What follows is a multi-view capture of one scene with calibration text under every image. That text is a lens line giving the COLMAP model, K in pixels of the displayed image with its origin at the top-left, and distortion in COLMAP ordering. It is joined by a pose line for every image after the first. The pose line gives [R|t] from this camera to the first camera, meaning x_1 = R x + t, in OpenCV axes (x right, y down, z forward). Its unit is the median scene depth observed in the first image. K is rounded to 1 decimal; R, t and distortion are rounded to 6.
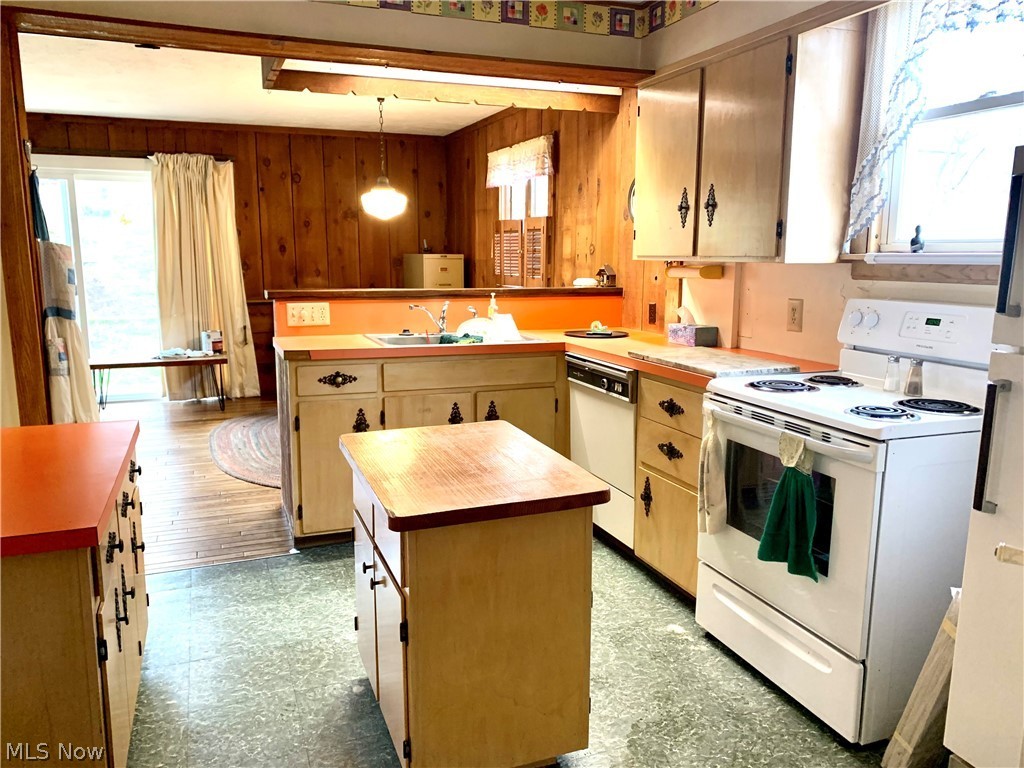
lens RADIAL K [[778.1, 0, 512.0], [0, 778.1, 384.0], [0, 0, 1]] dist [0.076083, -0.161891]
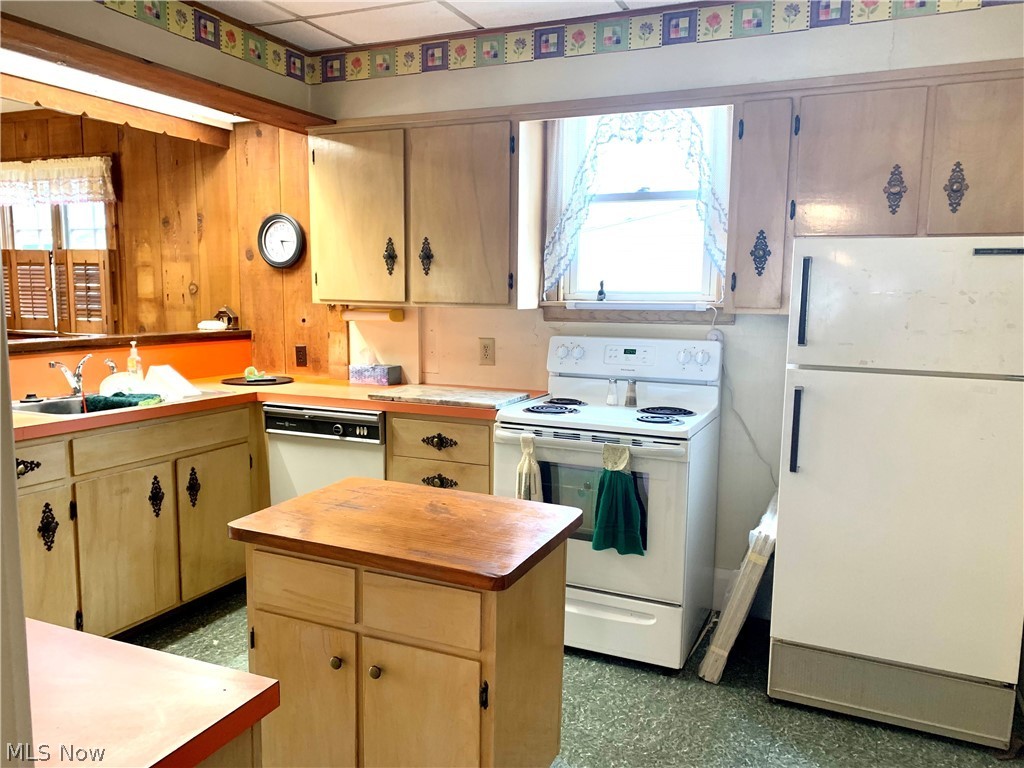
lens RADIAL K [[776.5, 0, 512.0], [0, 776.5, 388.5], [0, 0, 1]] dist [0.044584, -0.066660]
pose [[0.691510, -0.084735, 0.717380, -0.415141], [0.108724, 0.993992, 0.012605, -0.038918], [-0.714138, 0.069280, 0.696568, 0.146818]]
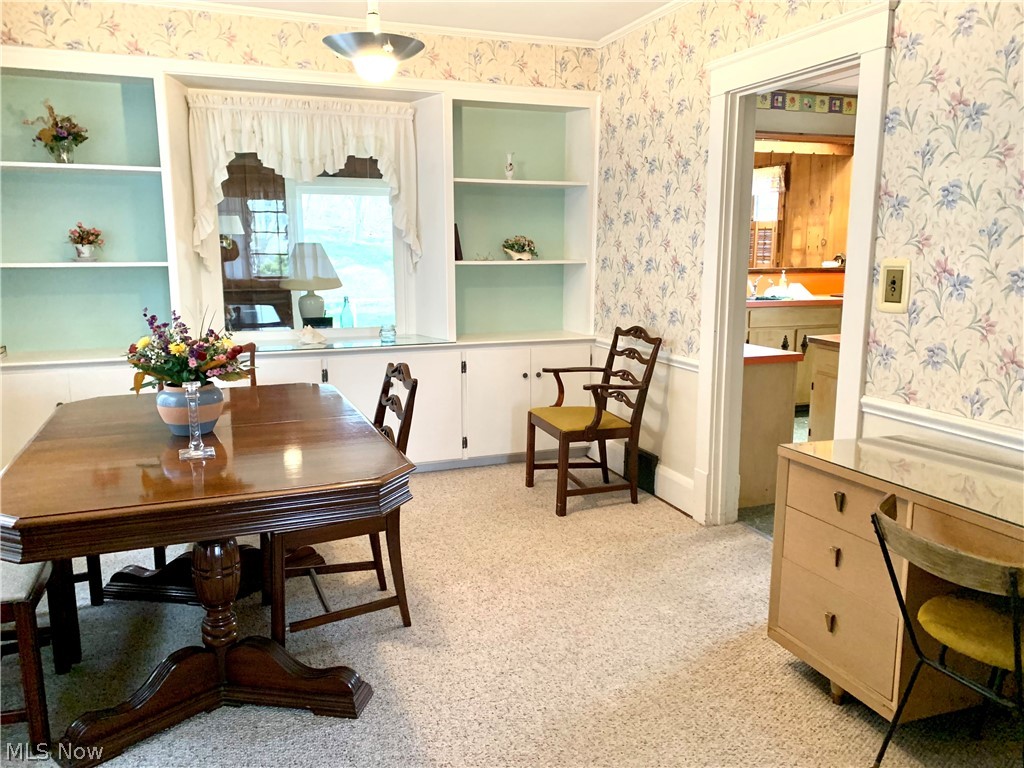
lens RADIAL K [[776.5, 0, 512.0], [0, 776.5, 388.5], [0, 0, 1]] dist [0.044584, -0.066660]
pose [[0.999962, -0.008317, 0.002720, -0.691425], [0.008281, 0.999884, 0.012820, 0.116844], [-0.002827, -0.012797, 0.999914, -0.701279]]
